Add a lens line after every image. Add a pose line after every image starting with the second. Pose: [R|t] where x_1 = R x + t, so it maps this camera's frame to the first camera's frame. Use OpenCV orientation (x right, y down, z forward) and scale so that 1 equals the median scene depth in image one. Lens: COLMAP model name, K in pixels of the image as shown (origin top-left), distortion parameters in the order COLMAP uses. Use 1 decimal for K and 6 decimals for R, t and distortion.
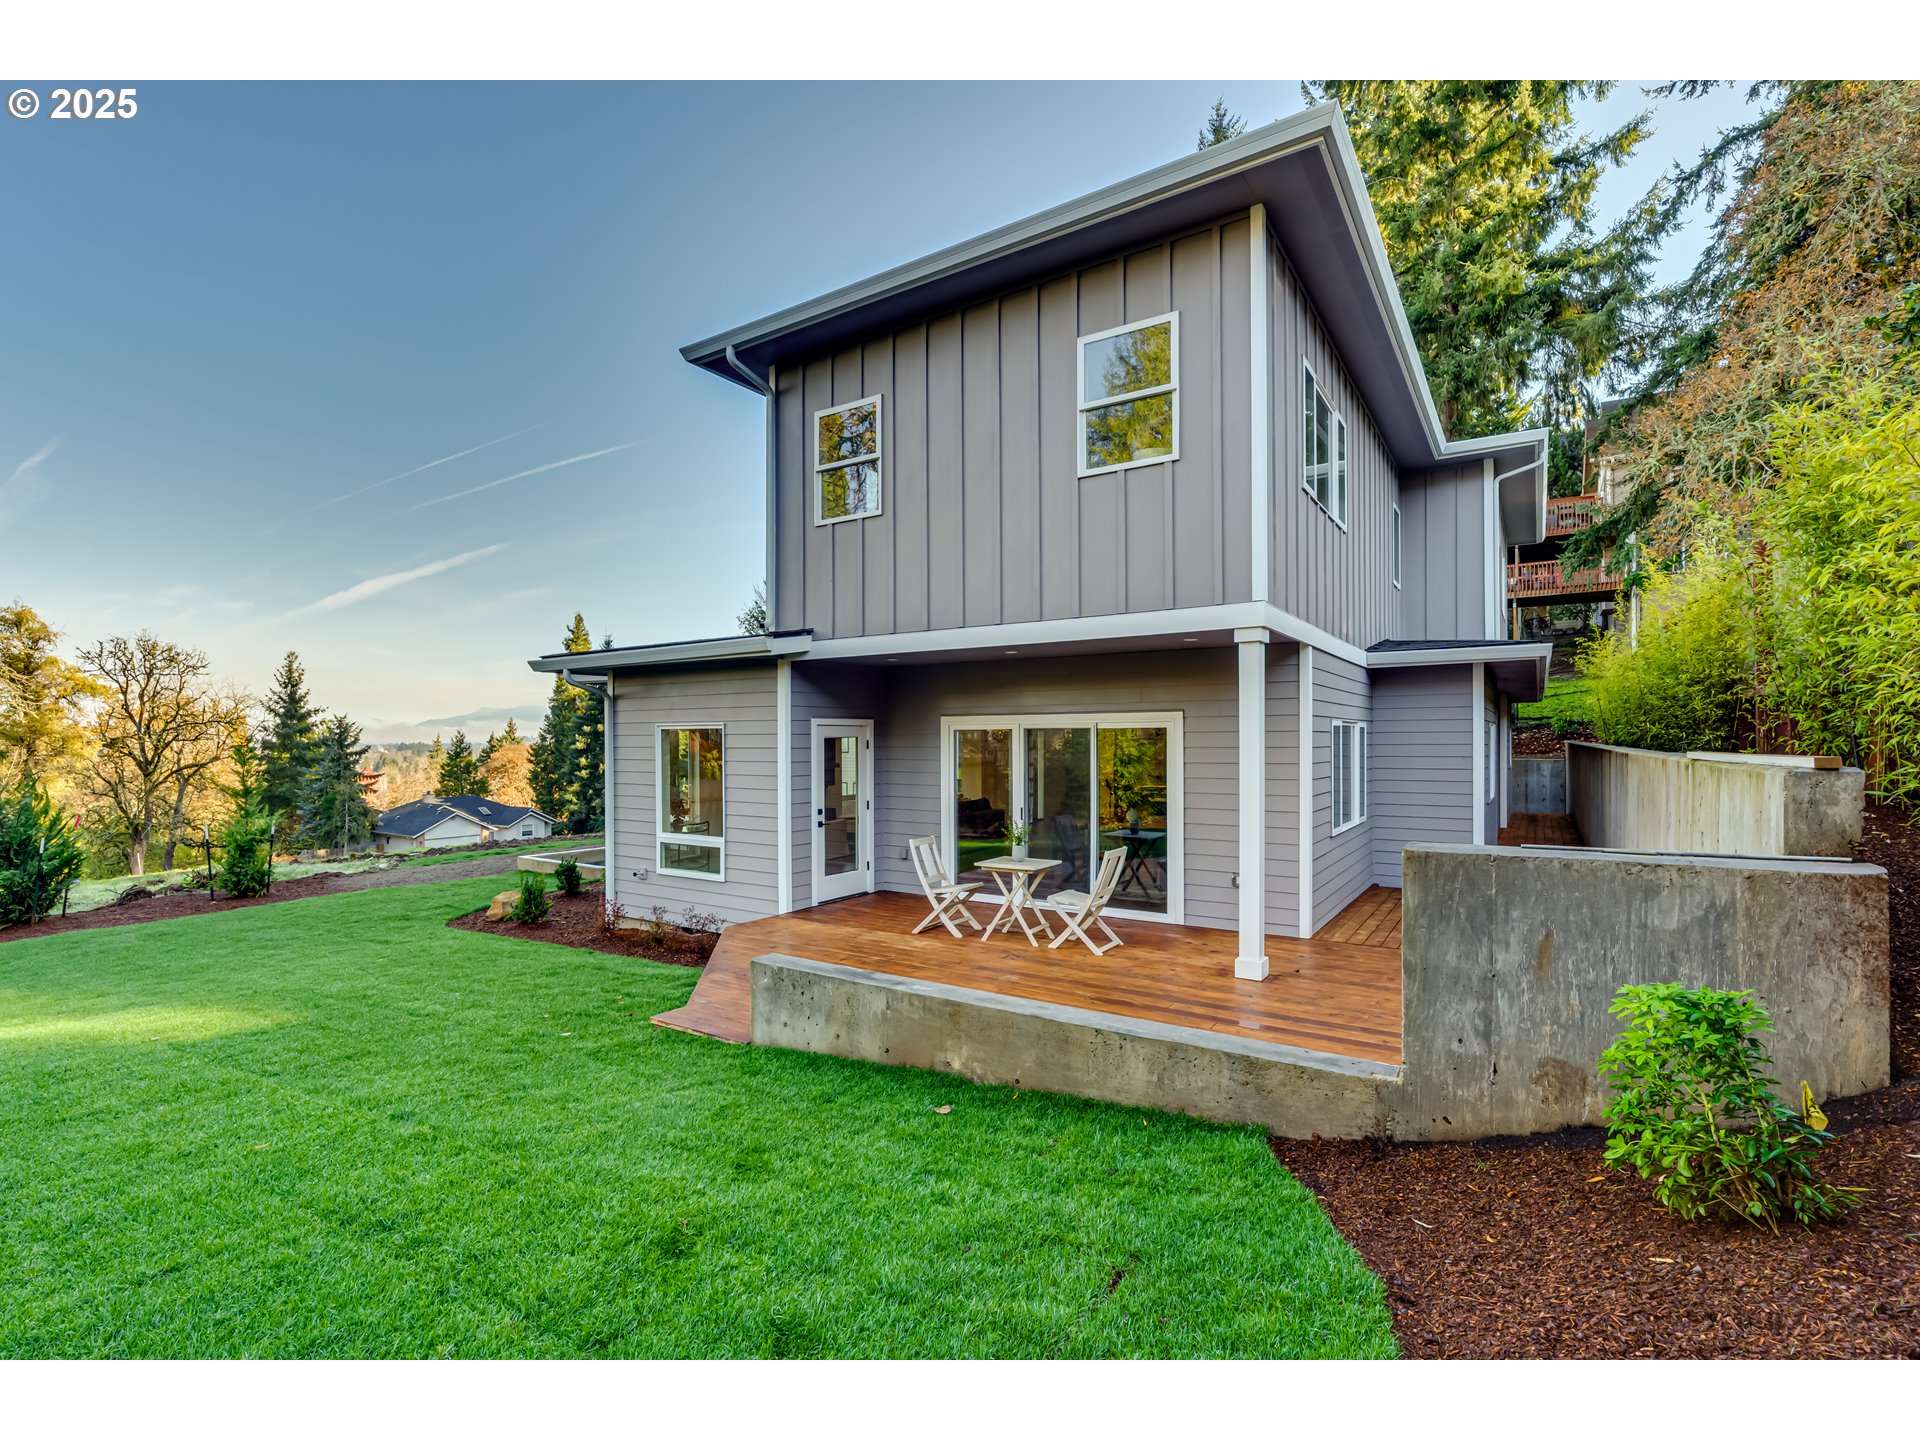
lens RADIAL K [[879.7, 0, 953.8], [0, 879.7, 741.6], [0, 0, 1]] dist [-0.002386, -0.000077]
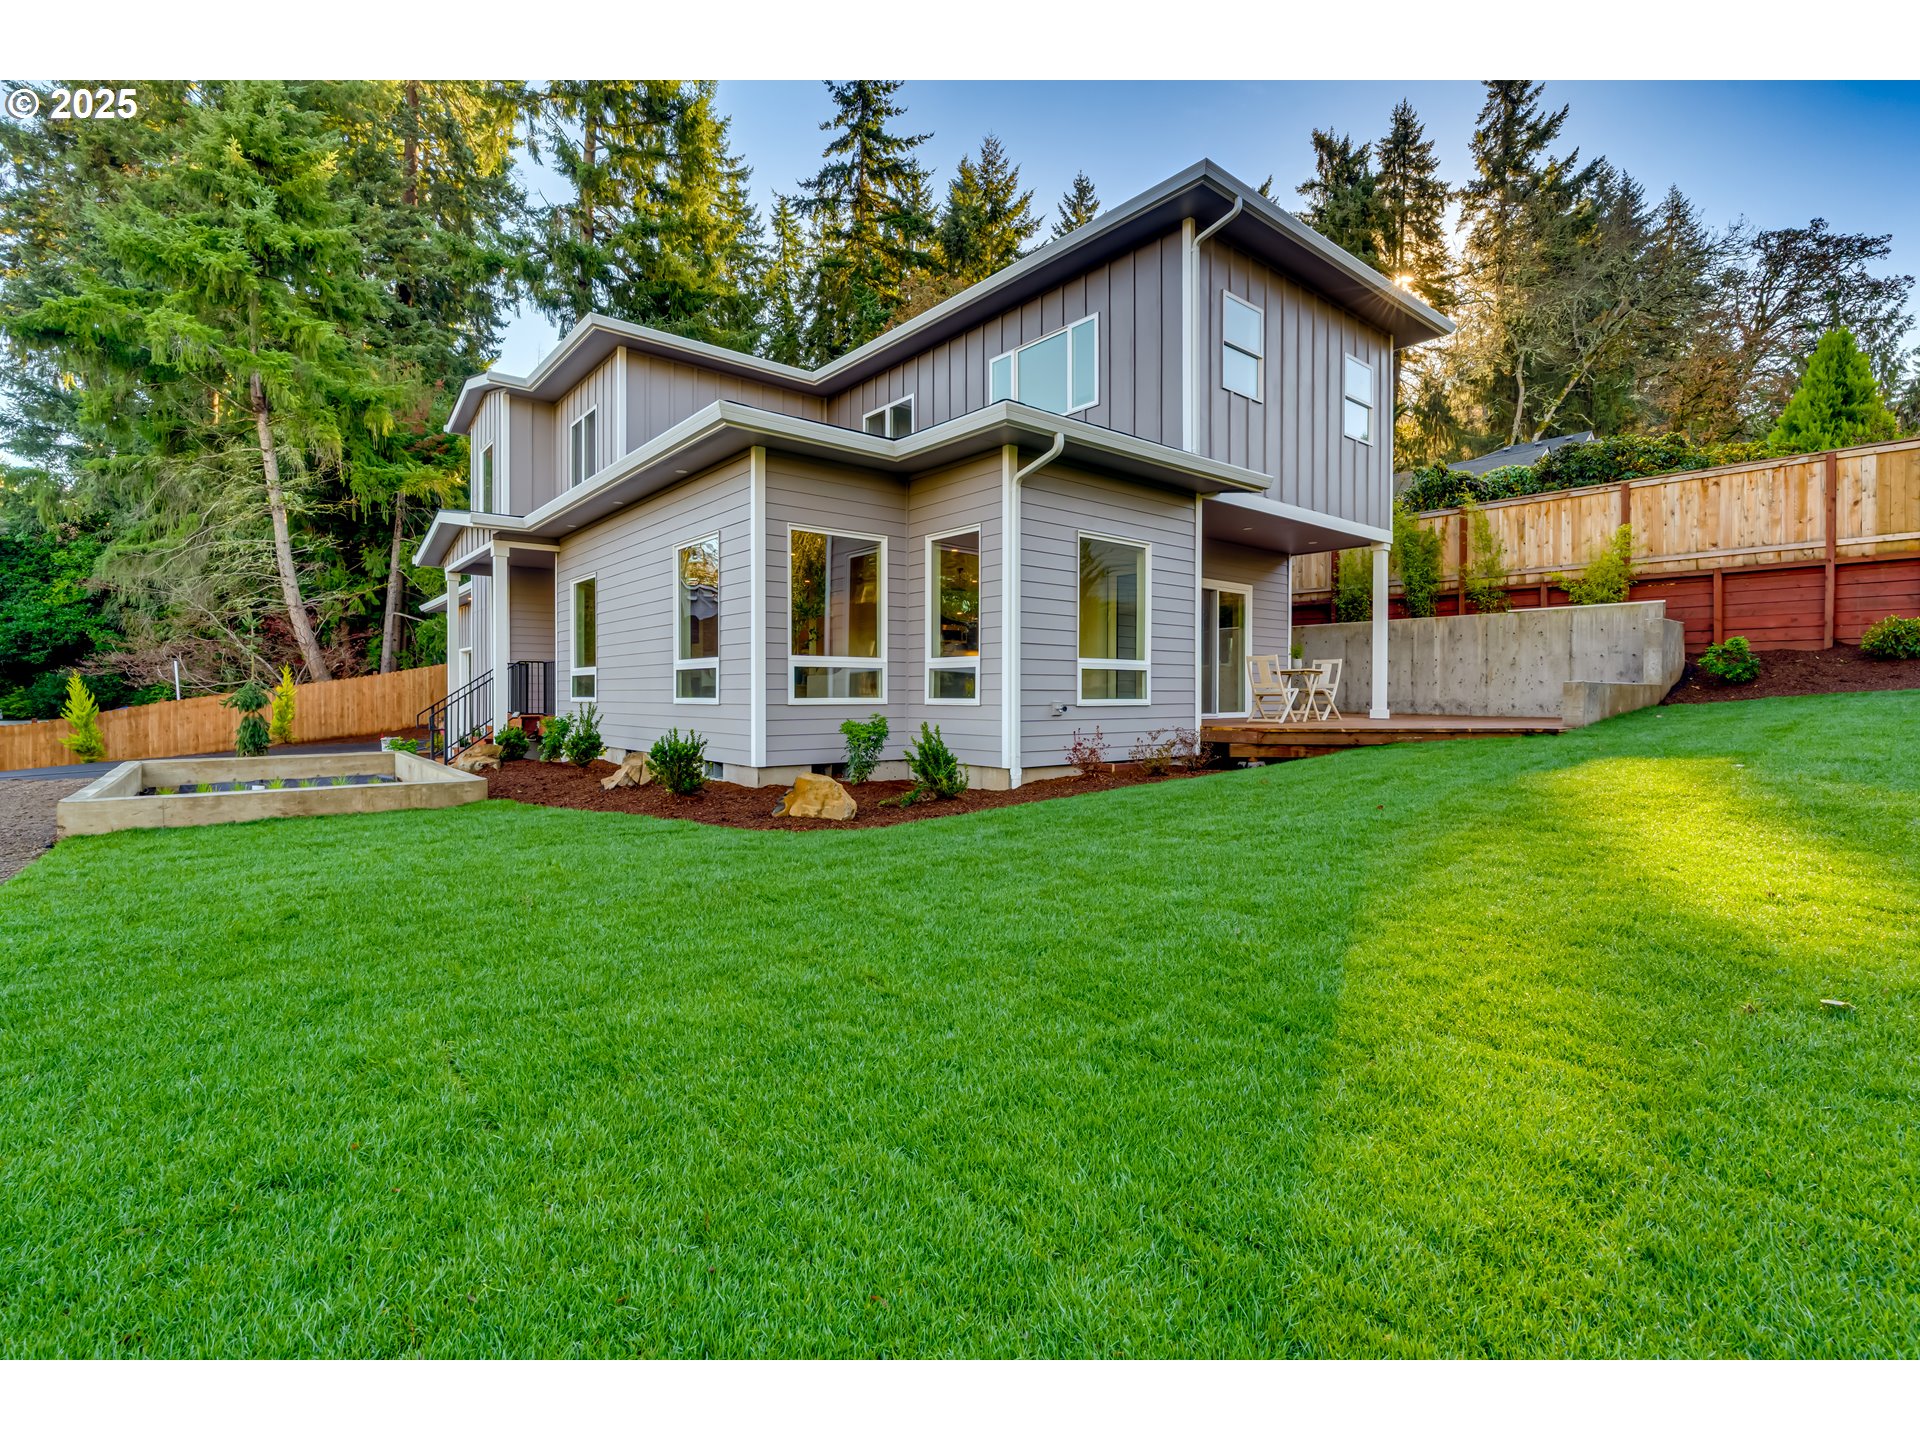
lens RADIAL K [[863.9, 0, 960.0], [0, 863.9, 720.0], [0, 0, 1]] dist [-0.002556, 0.000486]
pose [[0.281208, -0.022346, 0.959387, -1.164263], [-0.000629, 0.999724, 0.023470, 0.141843], [-0.959647, -0.007204, 0.281116, 0.864580]]
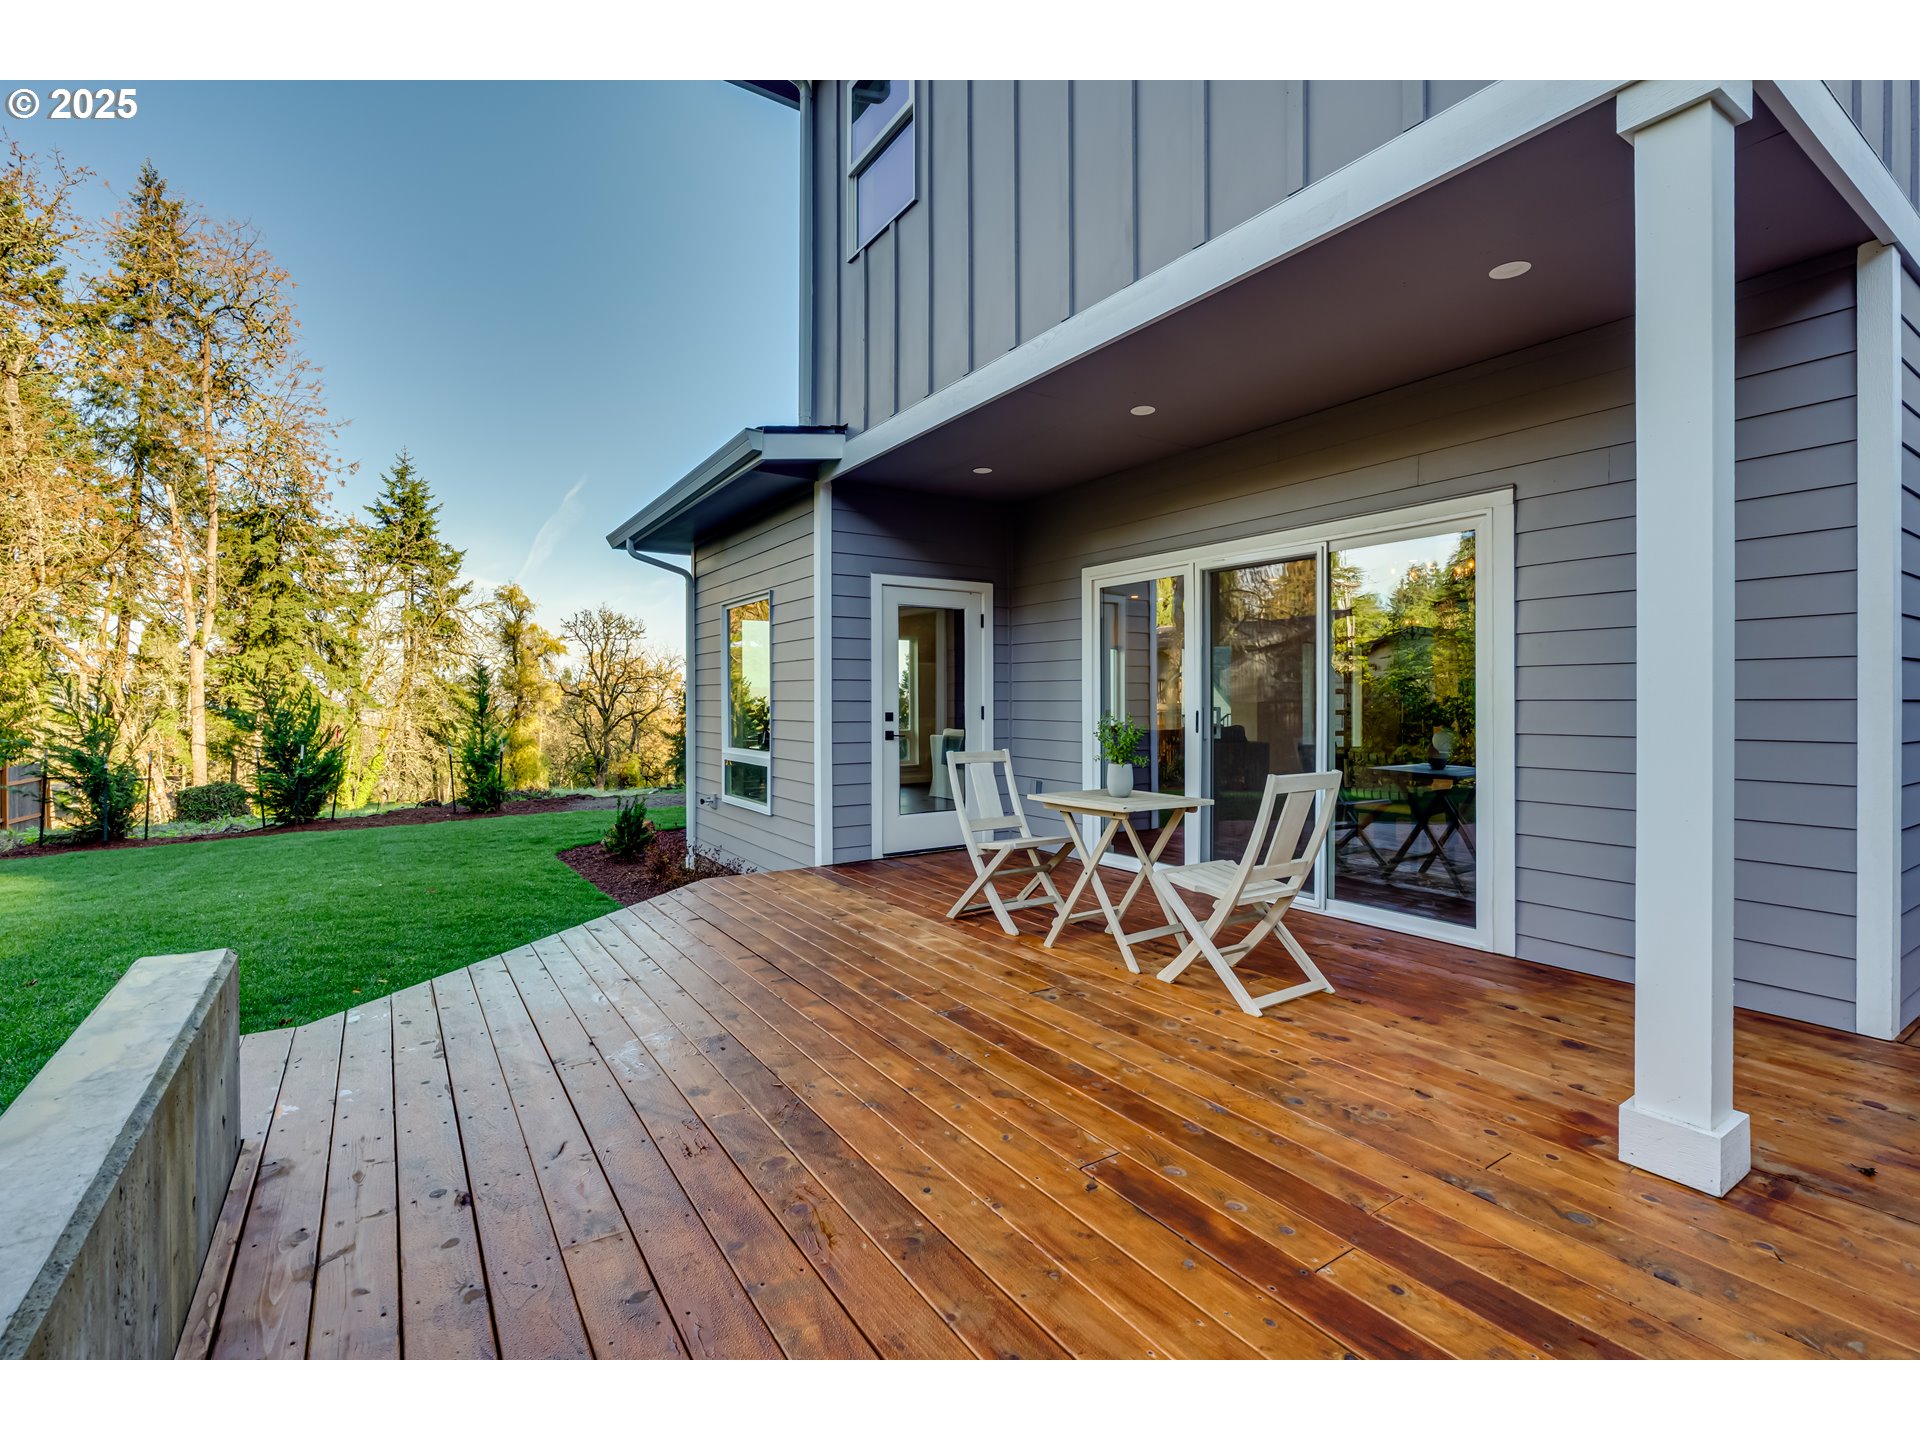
lens RADIAL K [[873.1, 0, 961.3], [0, 873.1, 701.9], [0, 0, 1]] dist [-0.005062, 0.000832]
pose [[0.922815, 0.003387, -0.385228, 0.138747], [-0.003068, 0.999994, 0.001442, 0.062517], [0.385230, -0.000149, 0.922821, 0.386429]]
